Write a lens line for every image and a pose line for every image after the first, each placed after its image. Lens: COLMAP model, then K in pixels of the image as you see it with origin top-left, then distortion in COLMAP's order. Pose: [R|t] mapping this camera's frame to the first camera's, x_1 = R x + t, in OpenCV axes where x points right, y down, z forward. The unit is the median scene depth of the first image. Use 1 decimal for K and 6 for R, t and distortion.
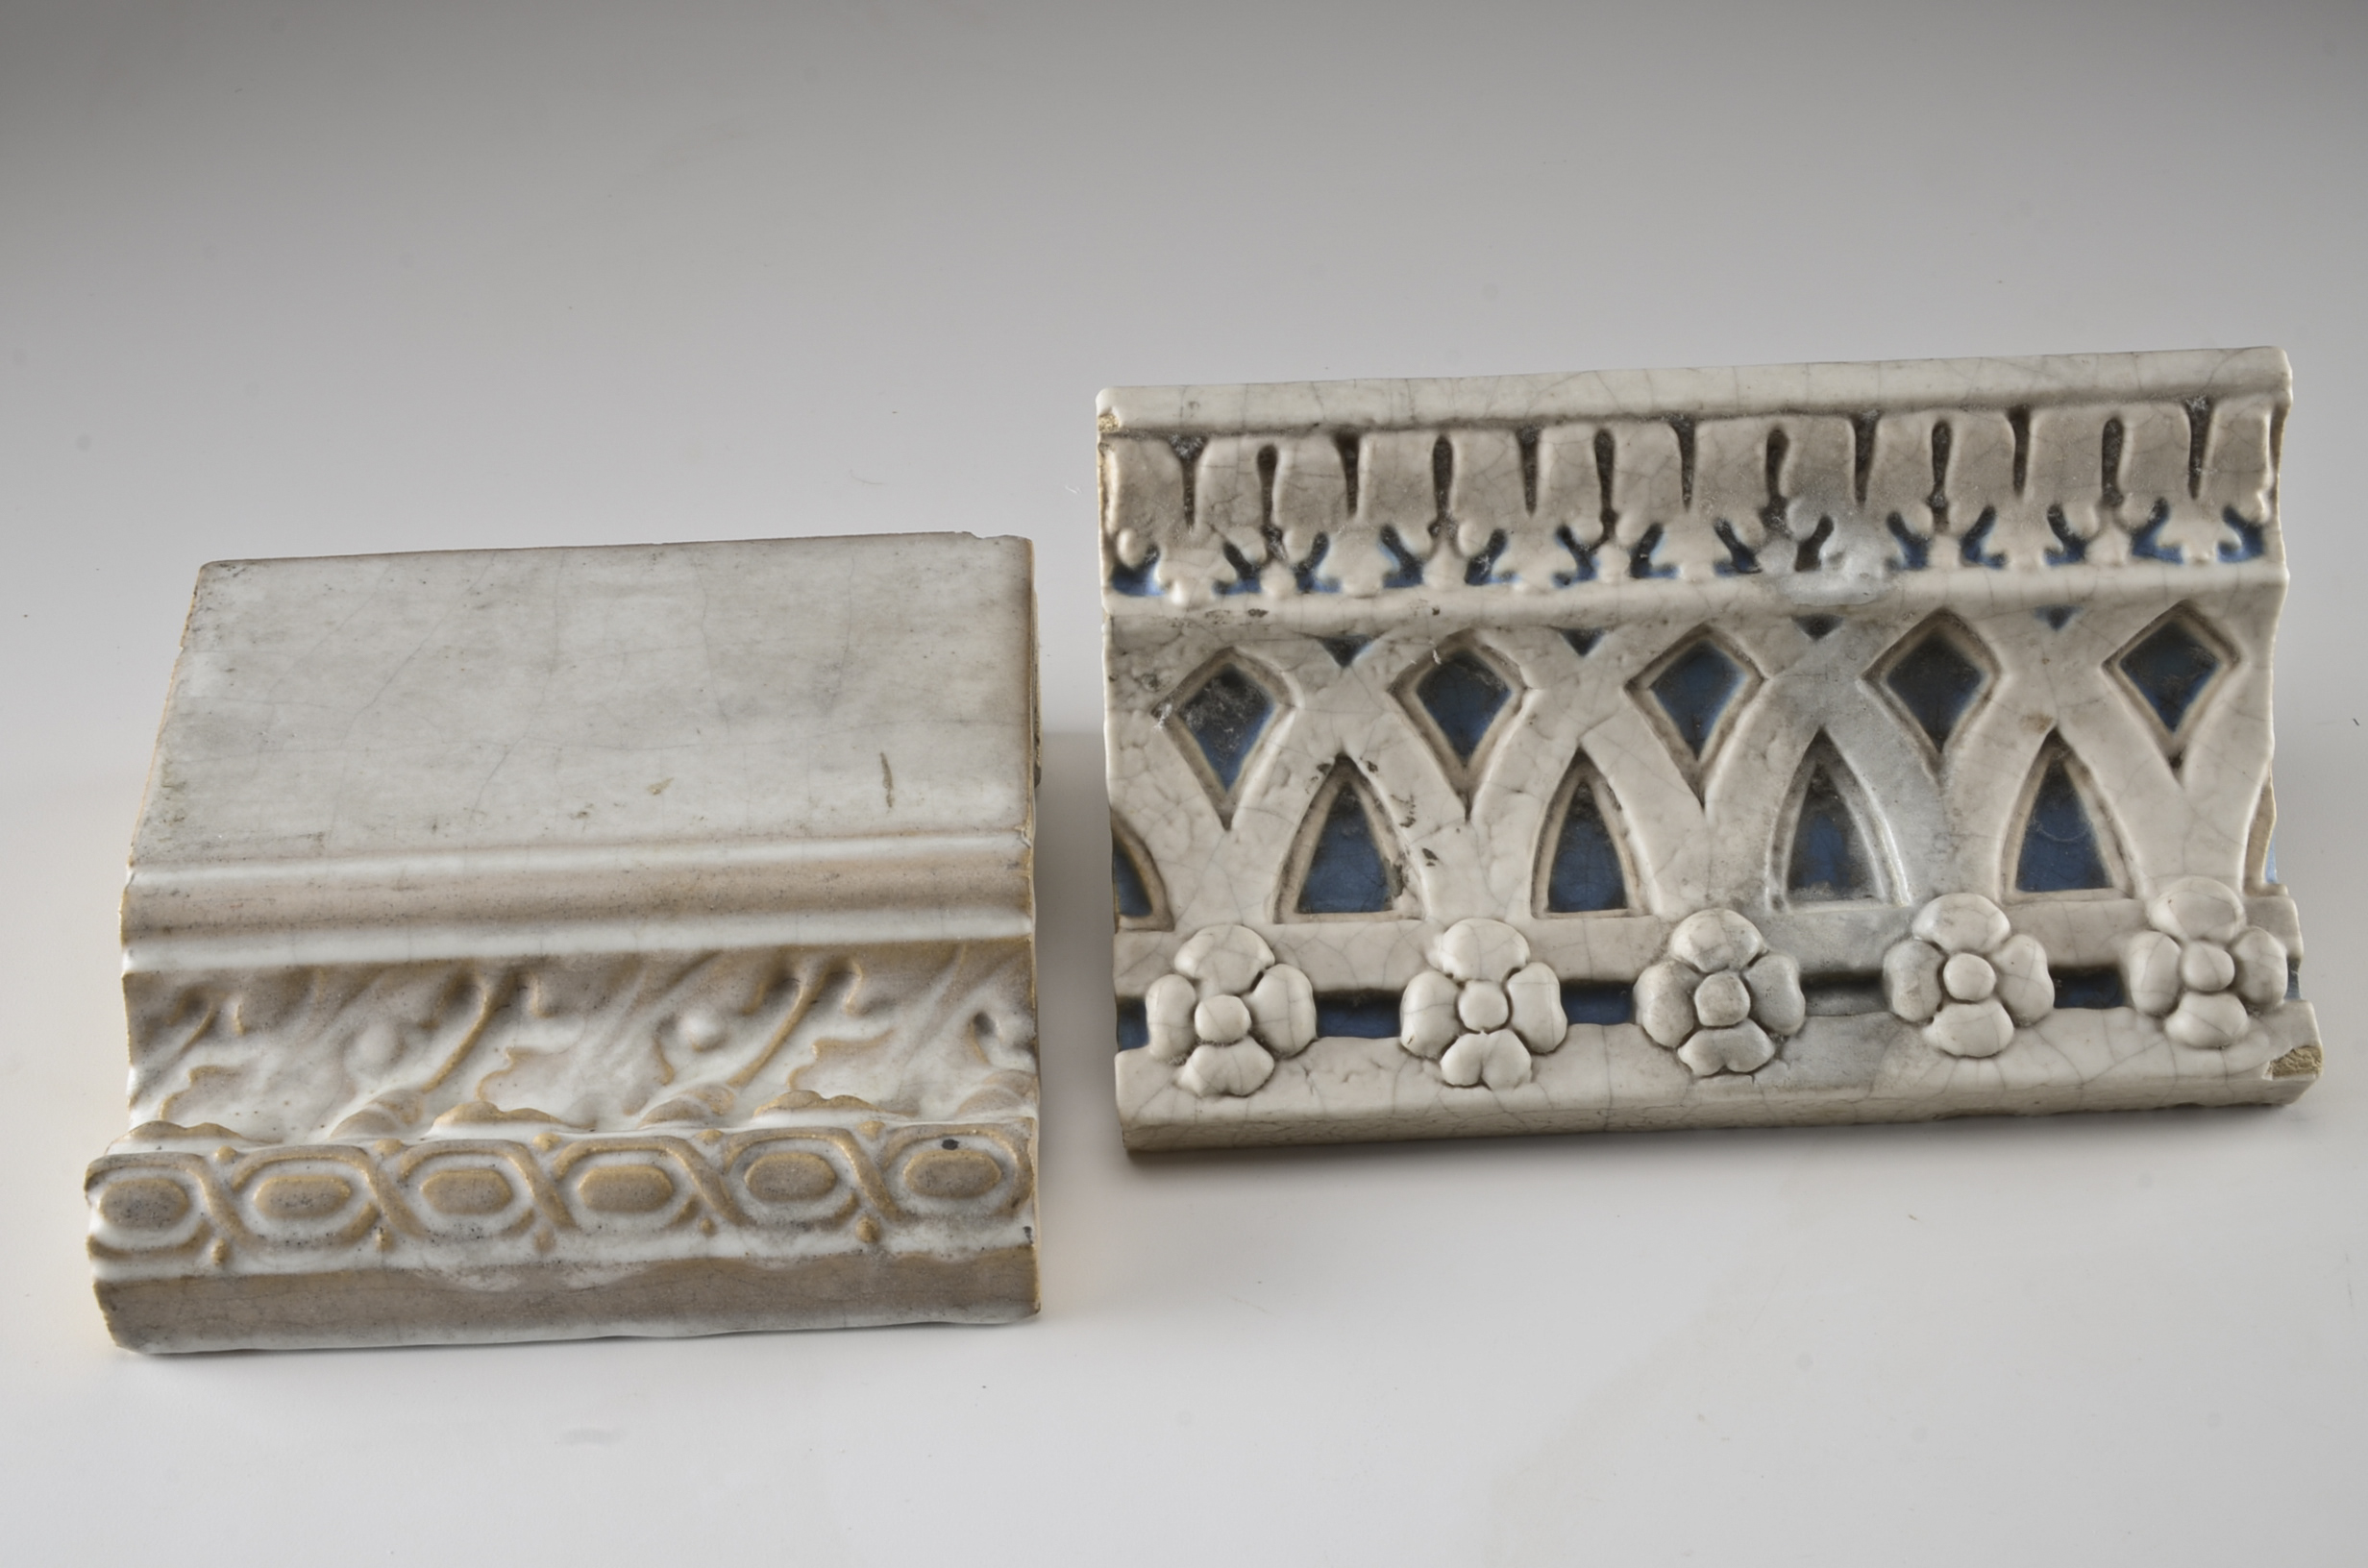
lens RADIAL K [[4010.4, 0, 1181.8], [0, 4010.4, 811.5], [0, 0, 1]] dist [-0.024718, 0.000000]
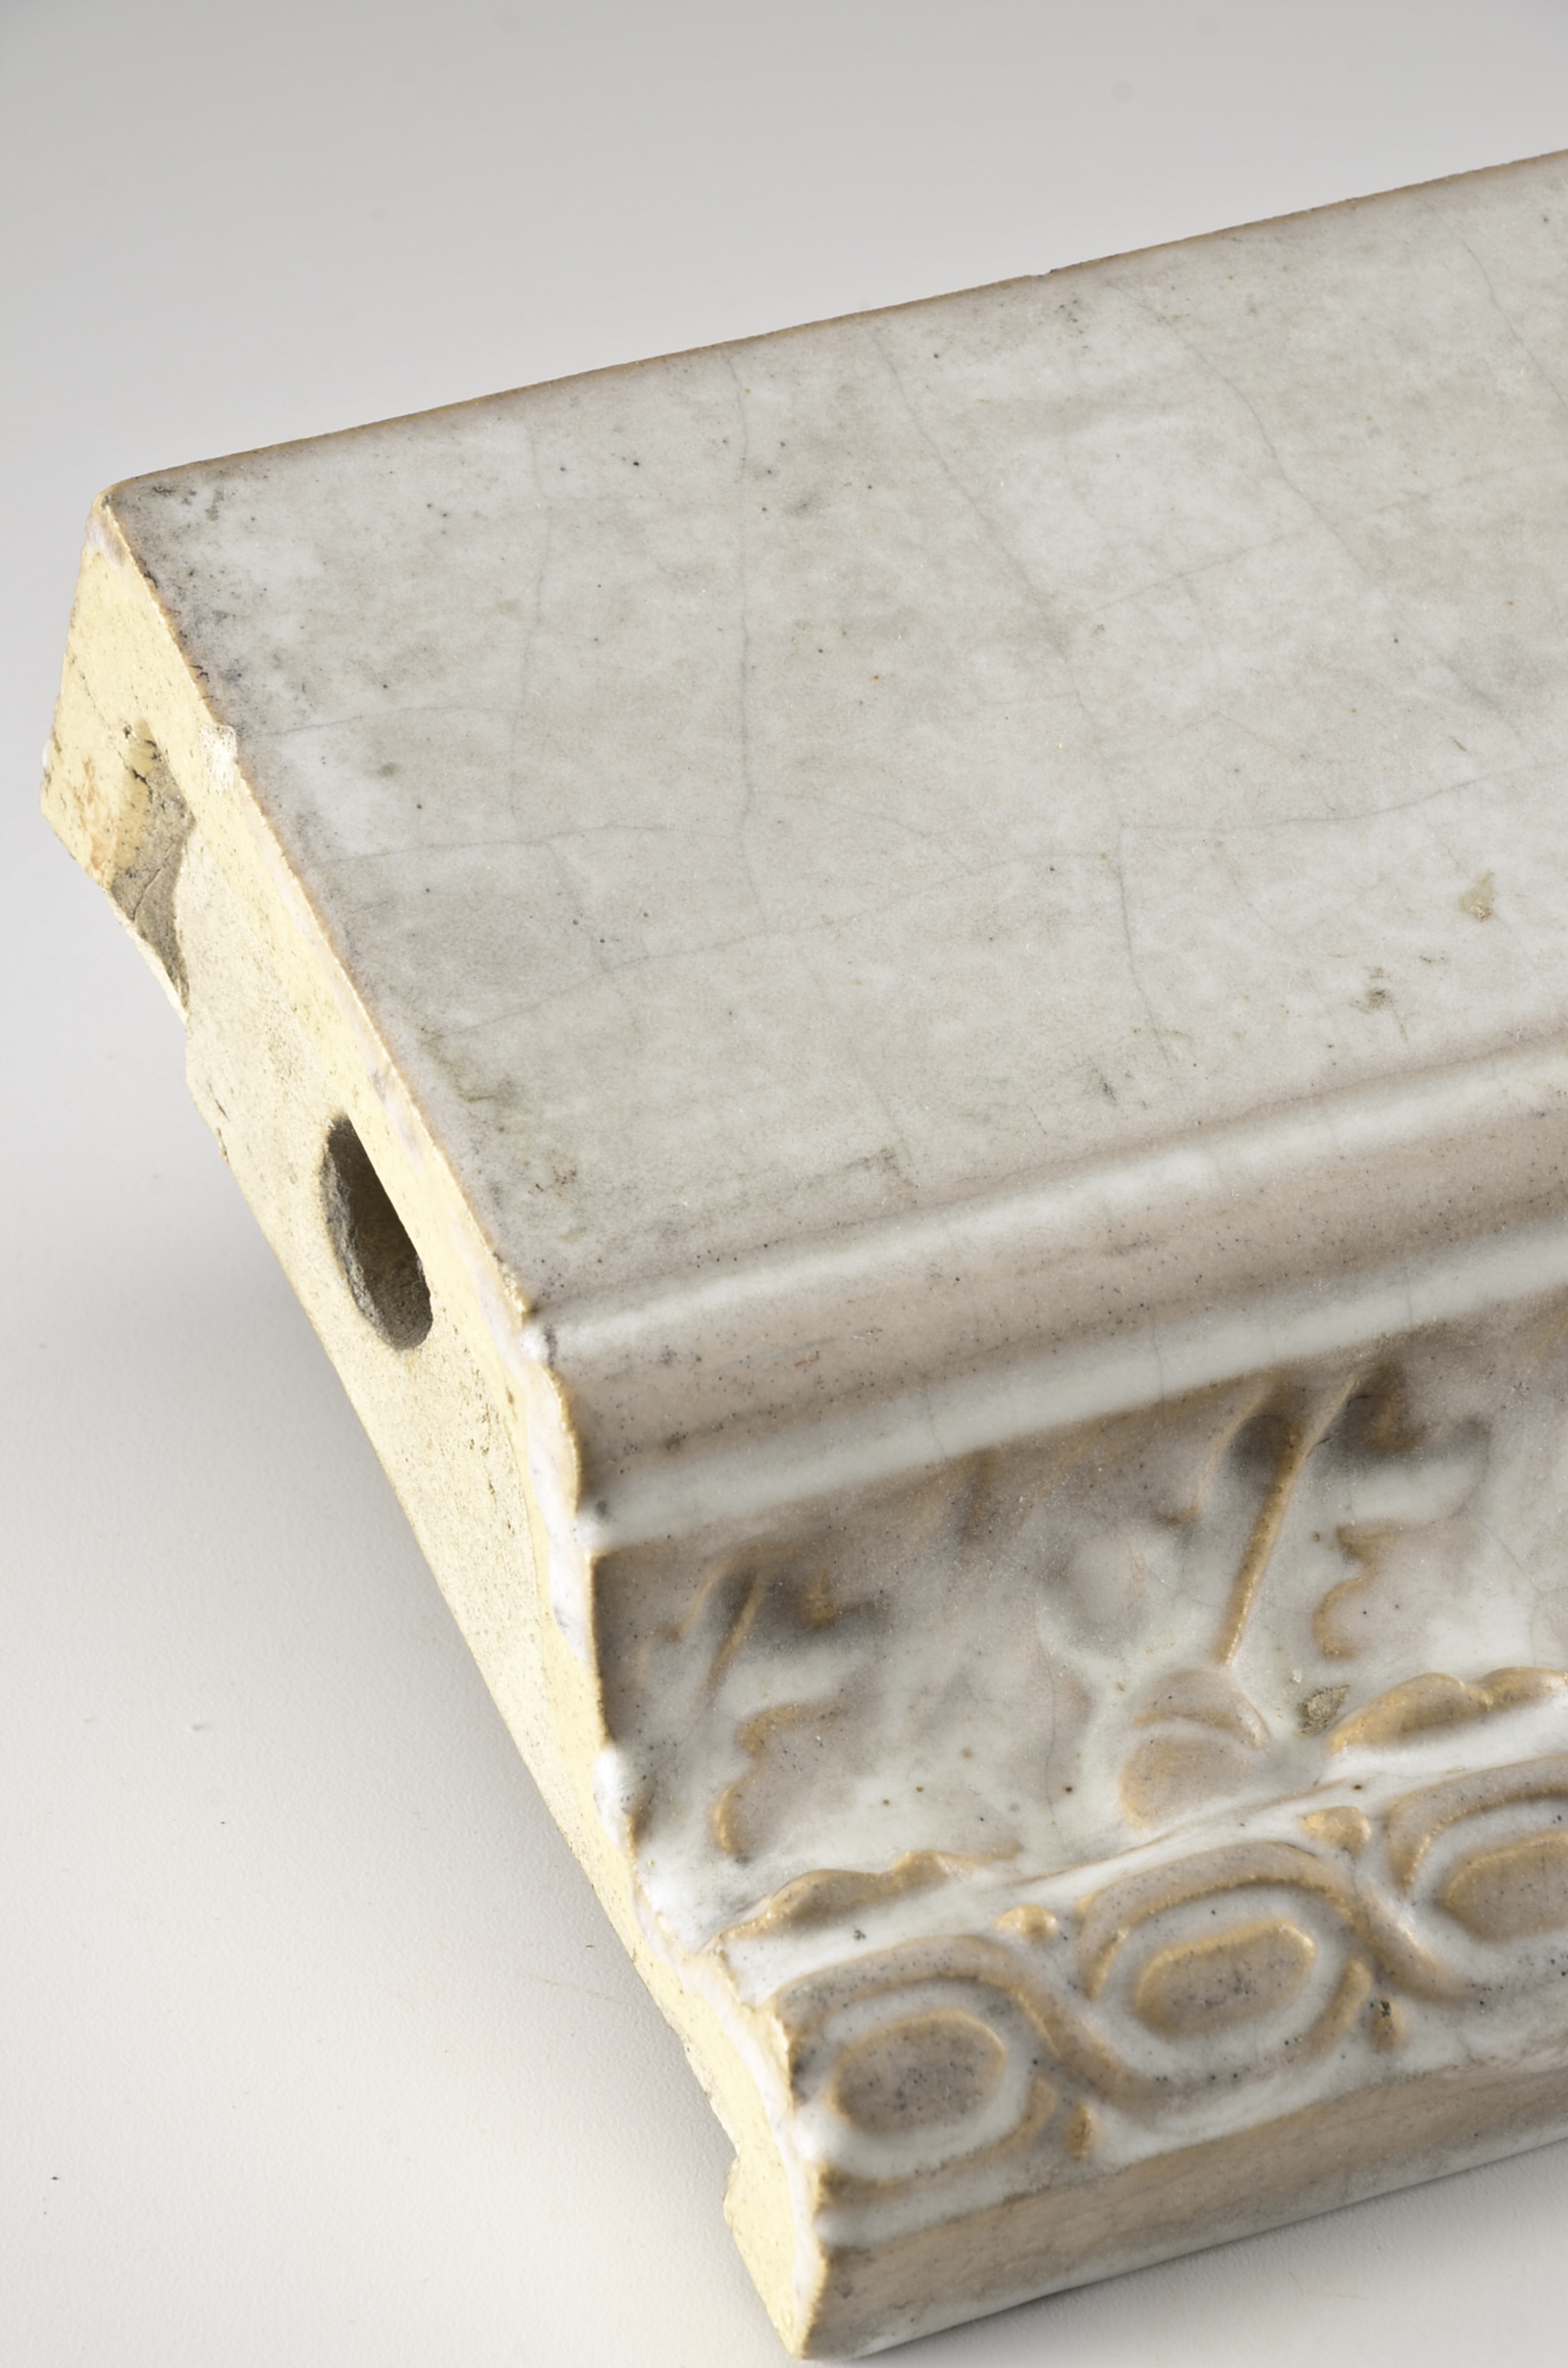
lens RADIAL K [[9594.2, 0, 793.6], [0, 9594.2, 1196.2], [0, 0, 1]] dist [0.211078, 0.000000]
pose [[0.900755, -0.199070, 0.386021, -0.642749], [0.098477, 0.959238, 0.264886, -0.277629], [-0.423017, -0.200583, 0.883642, 0.044538]]
